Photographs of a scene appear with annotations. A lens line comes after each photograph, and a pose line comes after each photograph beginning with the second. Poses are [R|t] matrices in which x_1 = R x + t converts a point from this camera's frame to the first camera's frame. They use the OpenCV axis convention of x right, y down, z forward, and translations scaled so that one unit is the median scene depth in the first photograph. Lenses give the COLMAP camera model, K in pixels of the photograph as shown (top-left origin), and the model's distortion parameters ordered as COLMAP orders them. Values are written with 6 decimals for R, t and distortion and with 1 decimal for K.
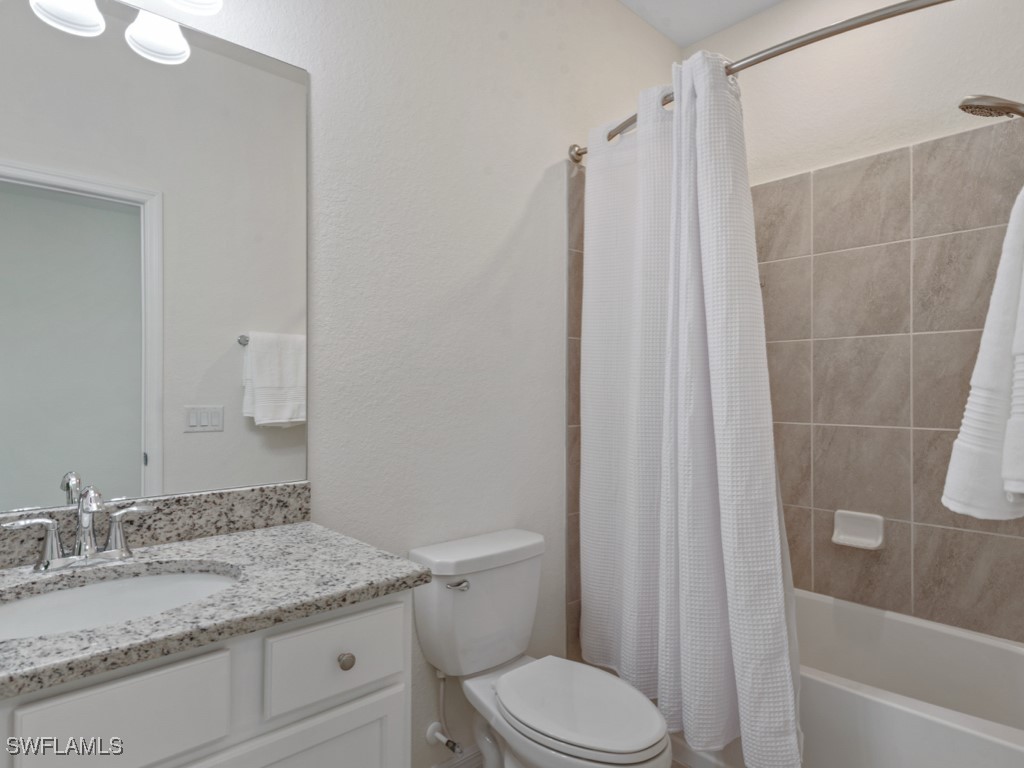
lens RADIAL K [[582.2, 0, 513.4], [0, 582.2, 379.1], [0, 0, 1]] dist [0.001811, -0.000139]
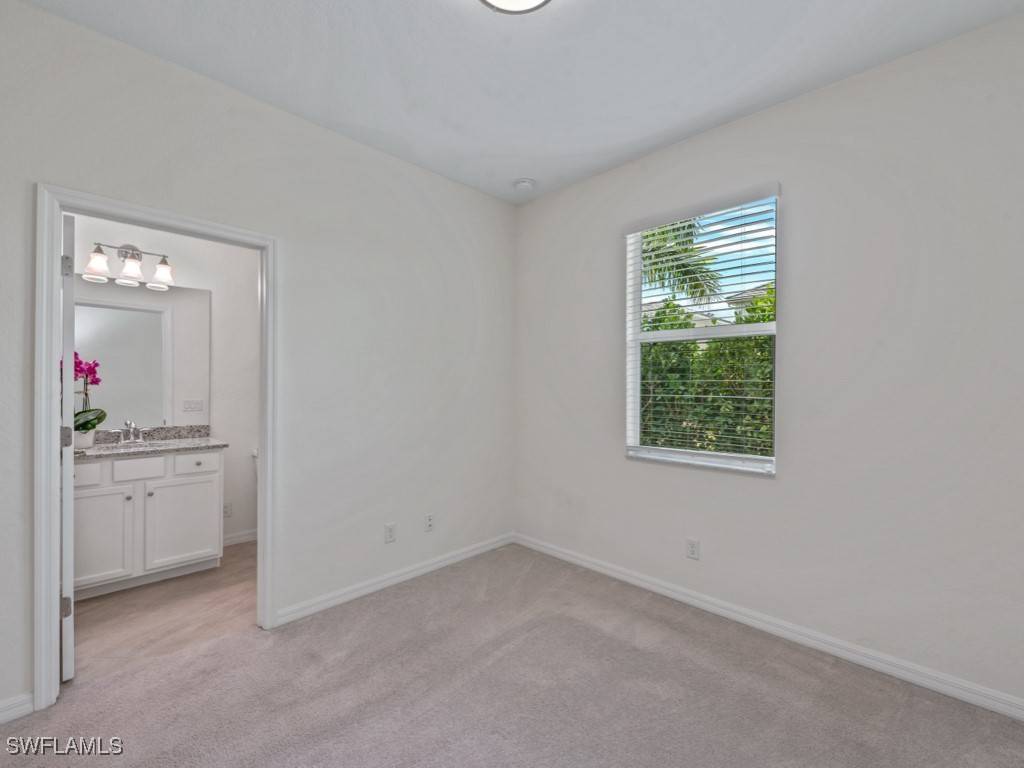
lens RADIAL K [[429.6, 0, 512.0], [0, 429.6, 384.0], [0, 0, 1]] dist [-0.000050, -0.000011]
pose [[0.997750, 0.008923, 0.066450, 1.229006], [-0.009648, 0.999897, 0.010610, -0.088530], [-0.066348, -0.011227, 0.997733, -1.545795]]
